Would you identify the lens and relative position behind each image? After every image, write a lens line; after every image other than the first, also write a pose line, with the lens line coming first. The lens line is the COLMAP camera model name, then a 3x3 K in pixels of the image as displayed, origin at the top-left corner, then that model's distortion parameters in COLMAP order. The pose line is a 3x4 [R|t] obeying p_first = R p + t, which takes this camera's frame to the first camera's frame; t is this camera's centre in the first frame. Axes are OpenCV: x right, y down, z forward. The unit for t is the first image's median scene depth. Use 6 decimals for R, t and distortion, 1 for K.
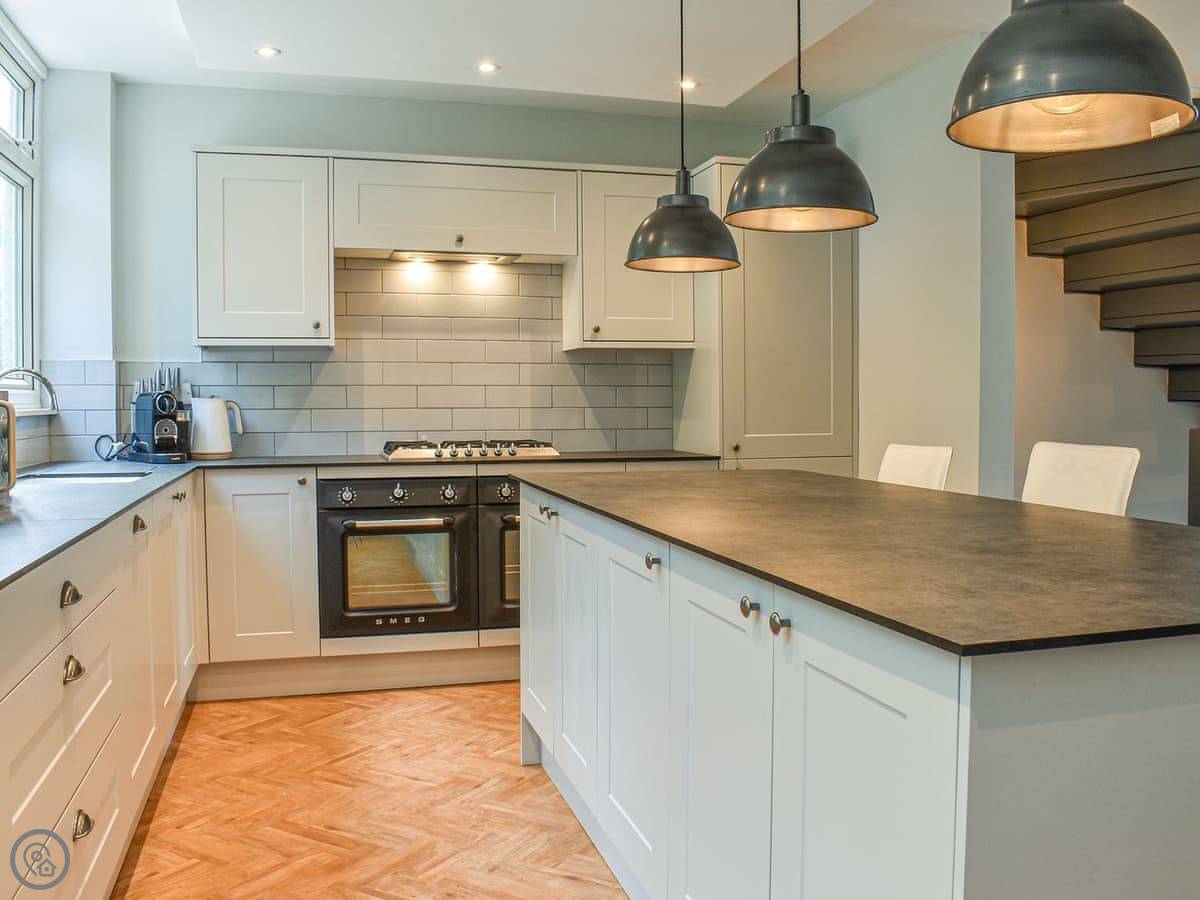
lens RADIAL K [[1069.4, 0, 593.3], [0, 1069.4, 447.5], [0, 0, 1]] dist [-0.096117, 0.013900]
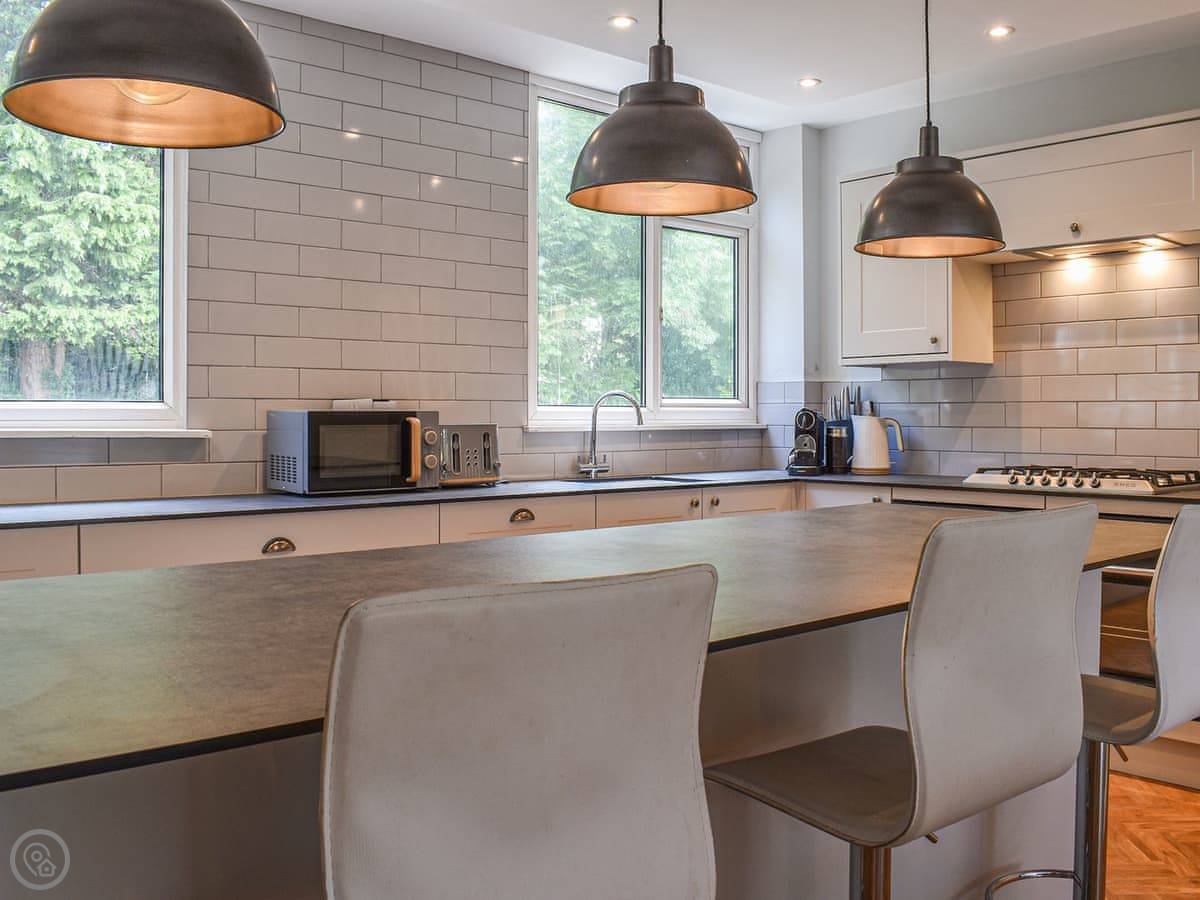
lens RADIAL K [[1069.4, 0, 593.3], [0, 1069.4, 447.5], [0, 0, 1]] dist [-0.096117, 0.013900]
pose [[0.451863, 0.026372, -0.891698, 0.454755], [-0.039444, 0.999176, 0.009563, -0.014675], [0.891215, 0.030851, 0.452531, 0.291770]]
